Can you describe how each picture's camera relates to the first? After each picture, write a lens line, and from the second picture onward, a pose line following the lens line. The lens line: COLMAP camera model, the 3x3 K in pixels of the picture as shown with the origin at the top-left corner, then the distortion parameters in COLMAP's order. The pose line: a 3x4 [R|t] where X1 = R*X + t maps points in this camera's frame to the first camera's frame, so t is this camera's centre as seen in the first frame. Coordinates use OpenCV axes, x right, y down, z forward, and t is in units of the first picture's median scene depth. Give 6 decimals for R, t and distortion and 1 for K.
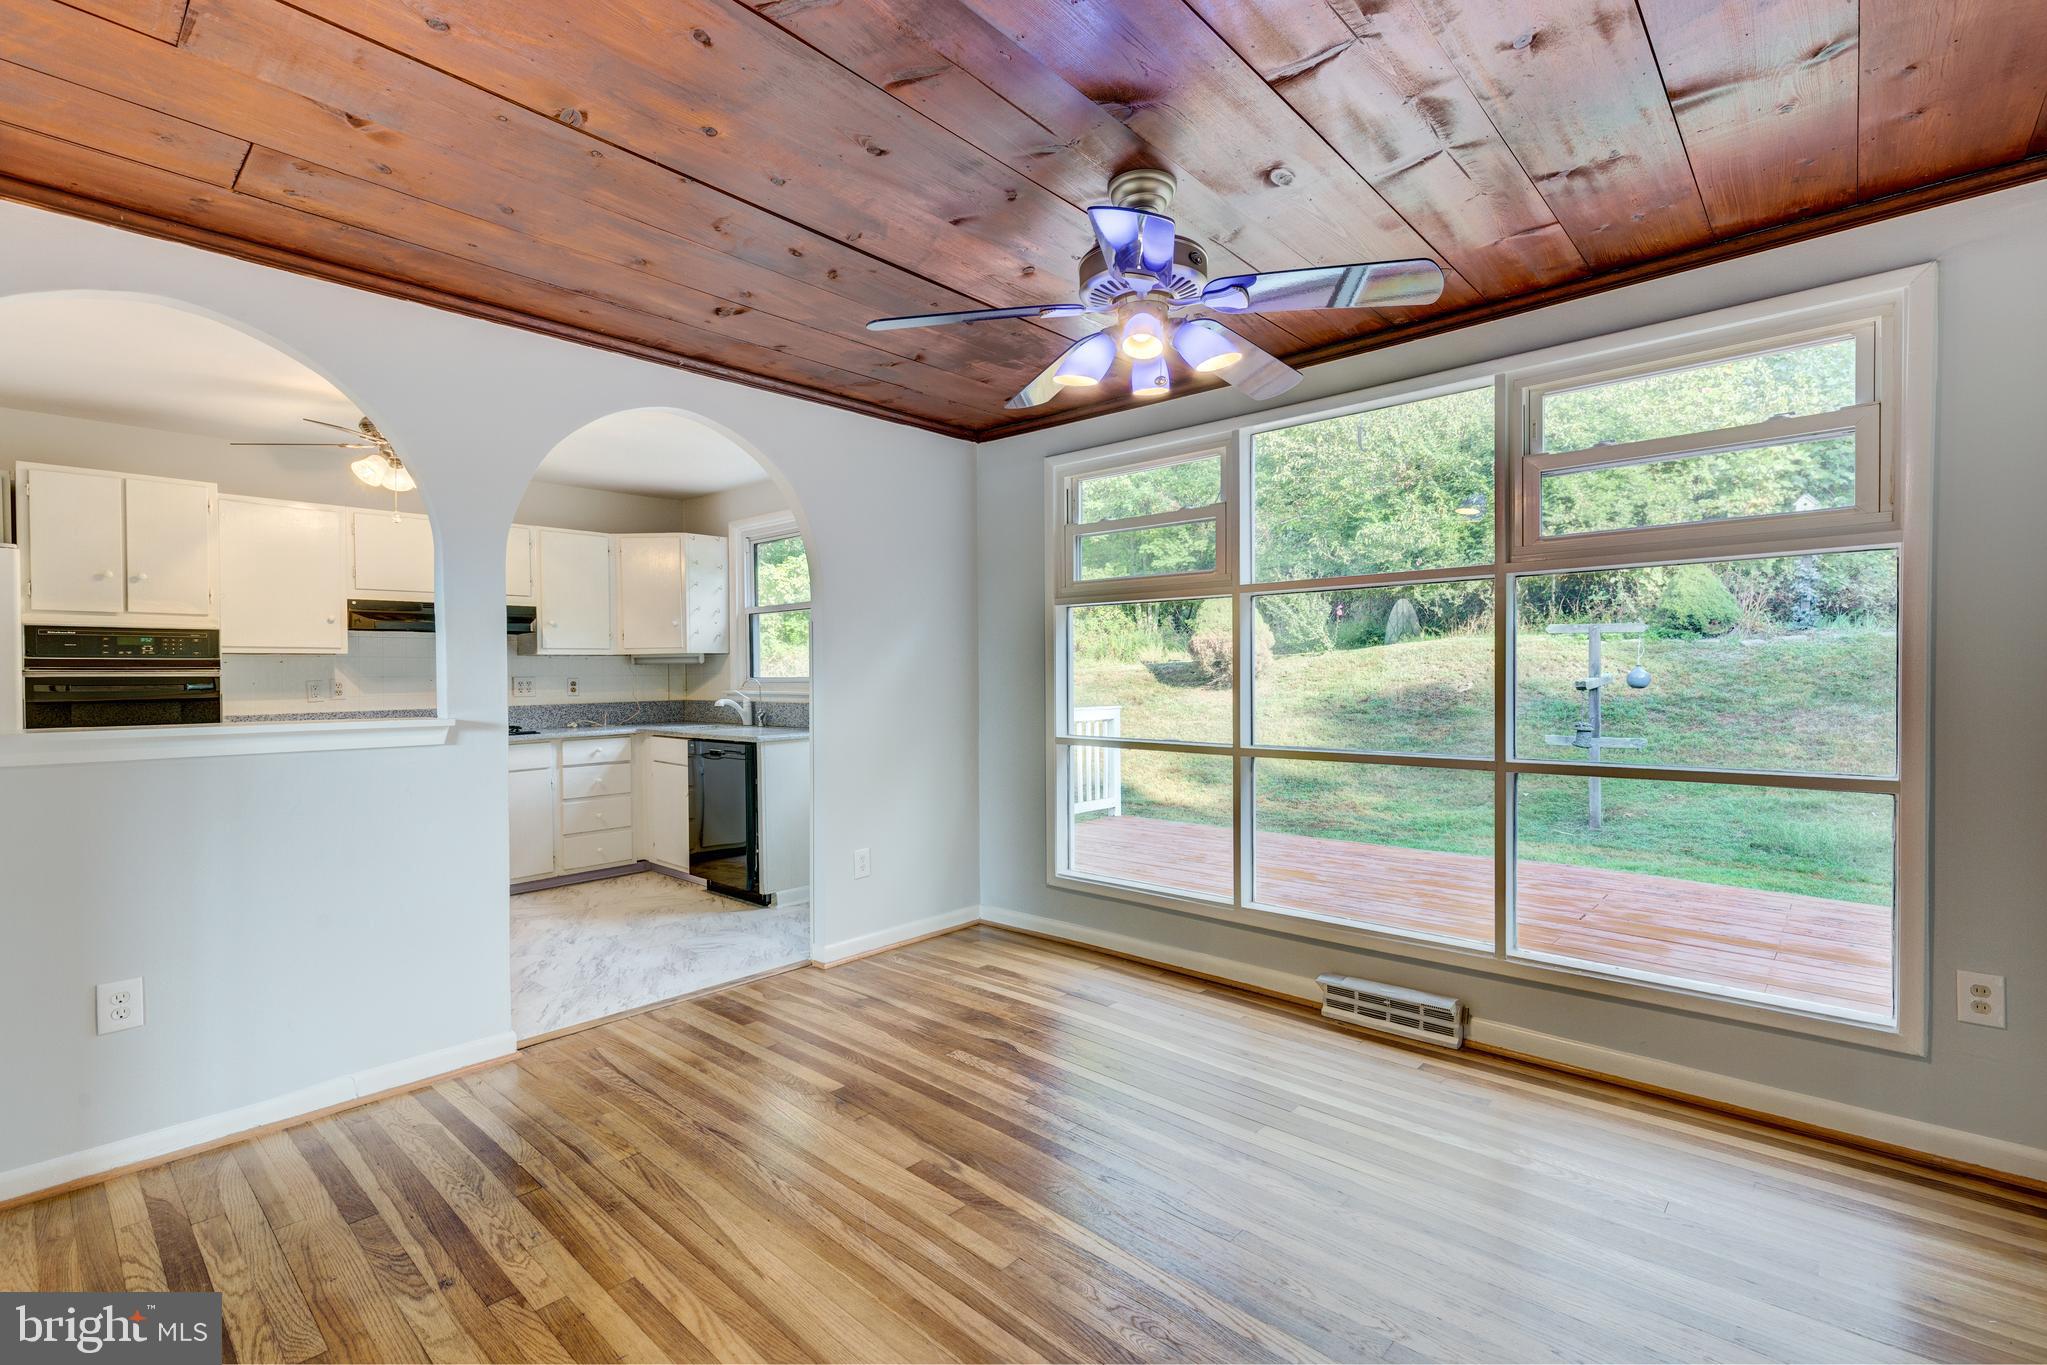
lens RADIAL K [[927.4, 0, 1021.5], [0, 927.4, 693.8], [0, 0, 1]] dist [0.014462, -0.005959]
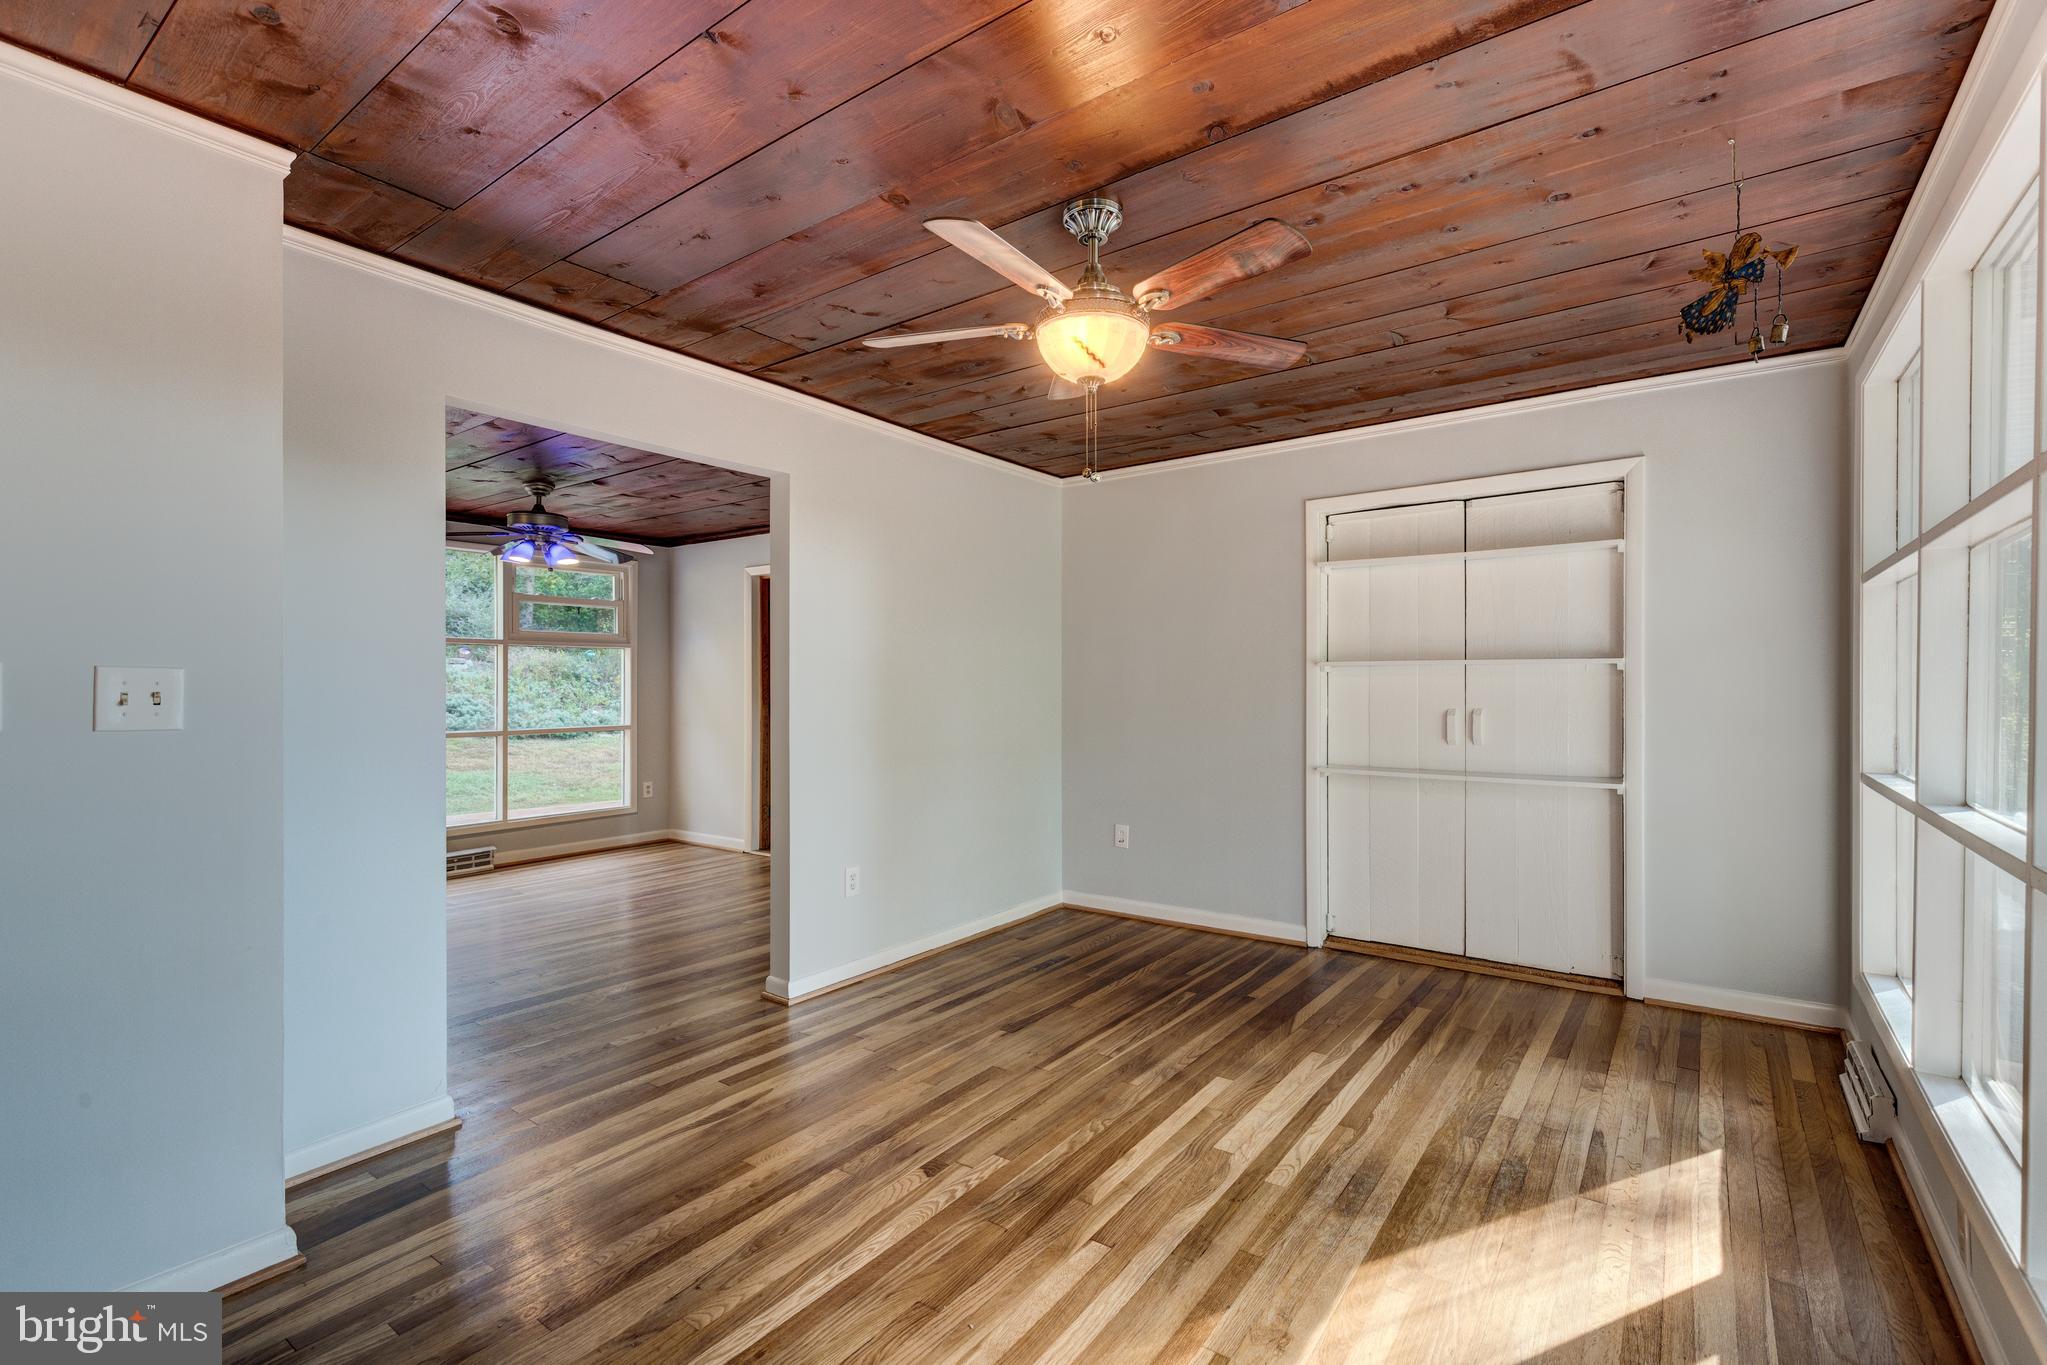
lens RADIAL K [[927.4, 0, 1025.5], [0, 927.4, 693.8], [0, 0, 1]] dist [0.014462, -0.005959]
pose [[-0.099617, -0.001482, 0.995025, -1.558735], [0.019321, 0.999807, 0.003424, 0.003467], [-0.994838, 0.019565, -0.099570, 0.009602]]
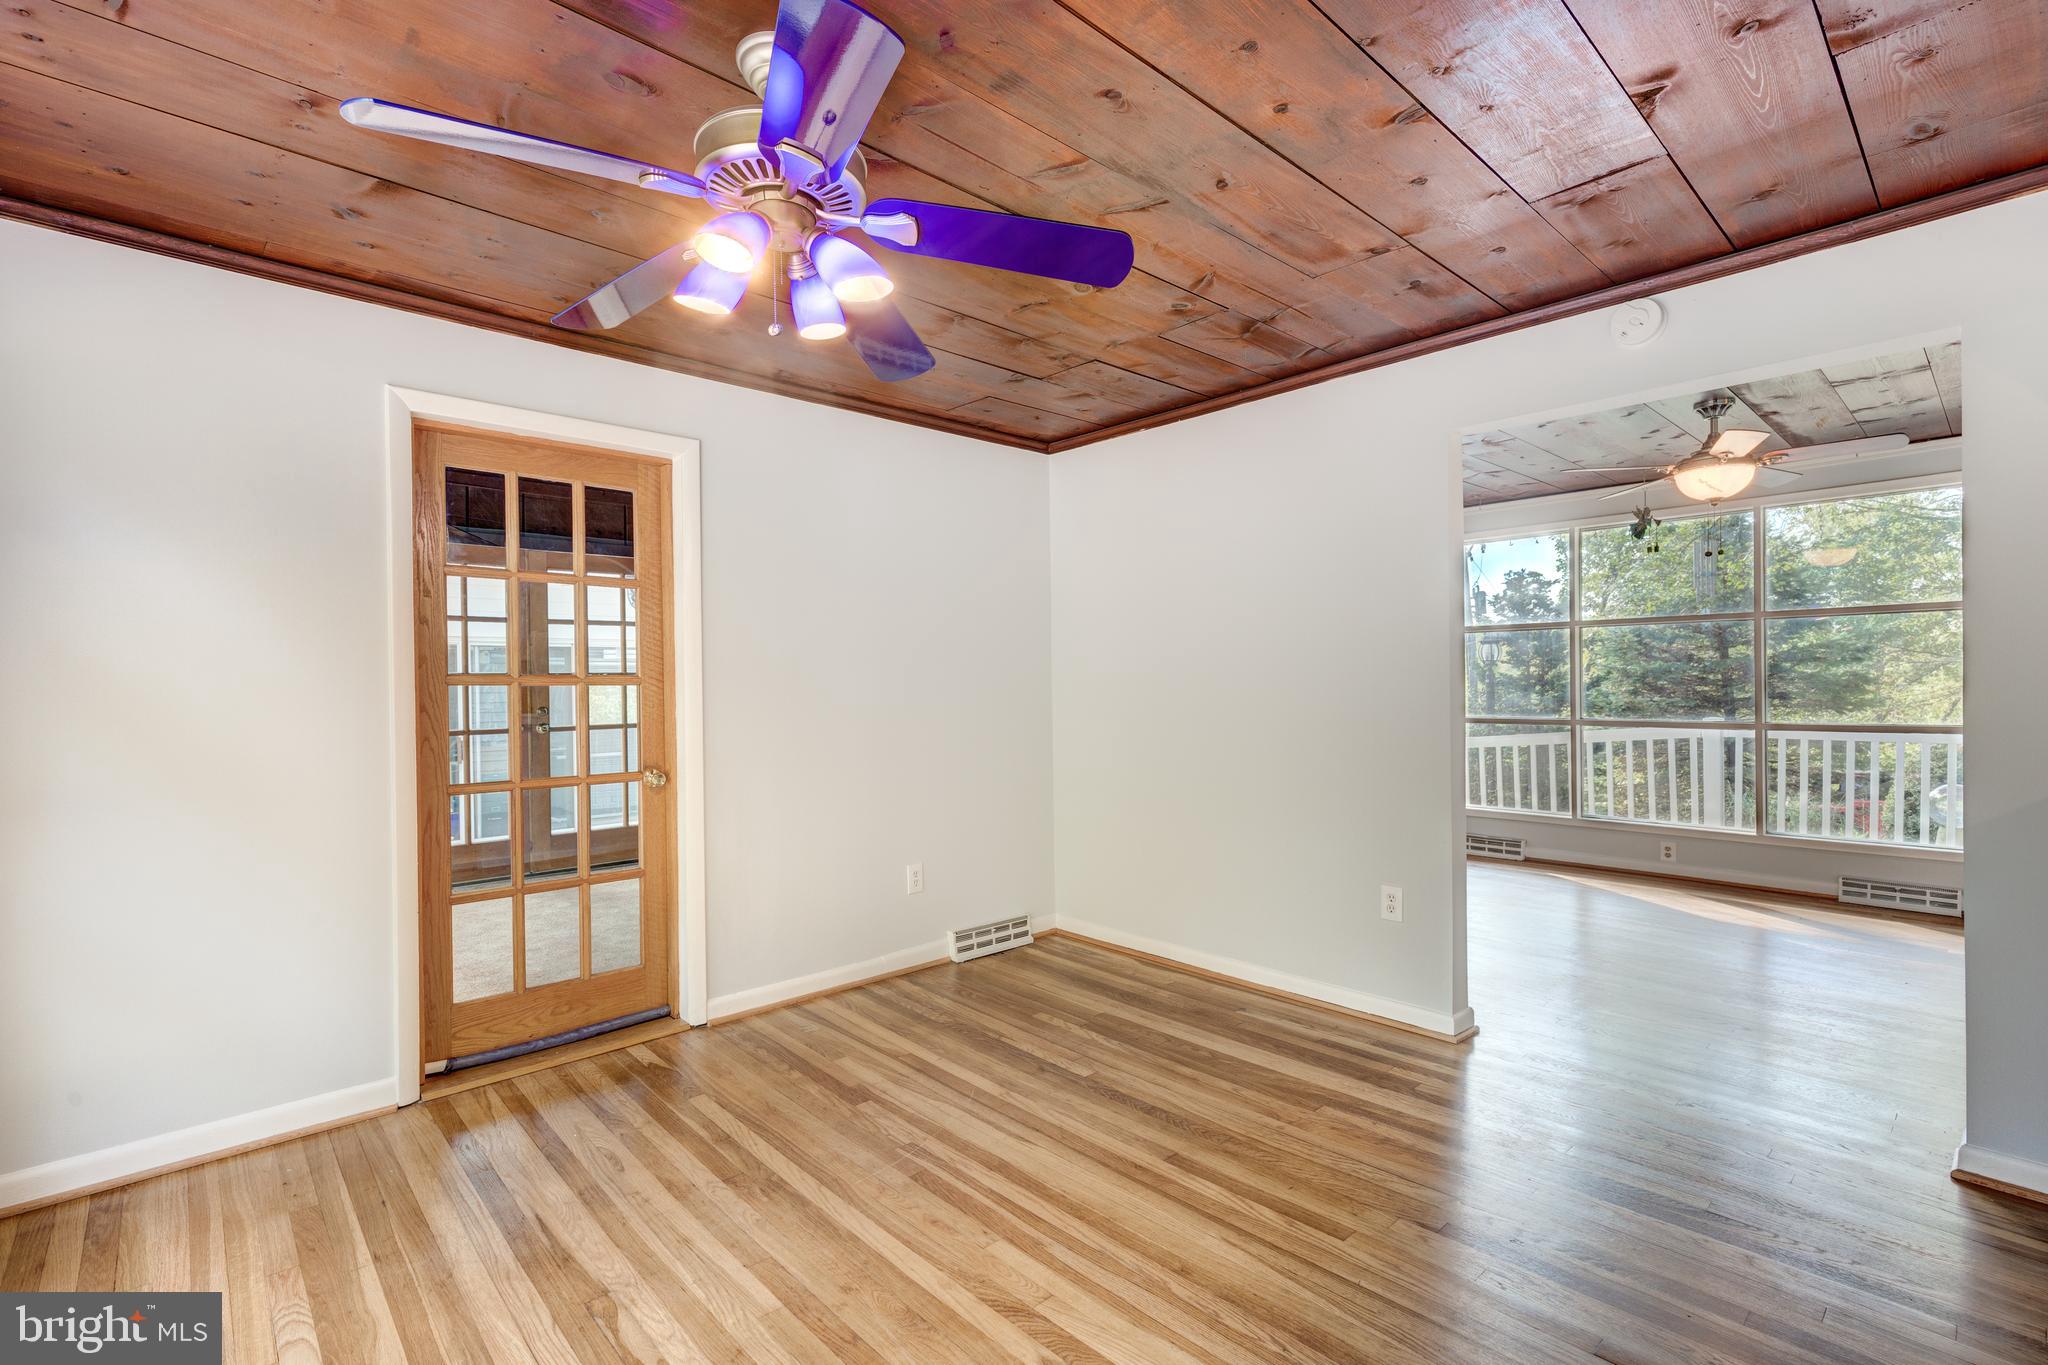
lens RADIAL K [[927.9, 0, 1017.4], [0, 927.9, 683.9], [0, 0, 1]] dist [0.014462, -0.005959]
pose [[-0.995648, 0.017195, 0.091591, -0.085390], [0.019515, 0.999509, 0.024496, -0.027828], [-0.091124, 0.026177, -0.995495, 1.177890]]
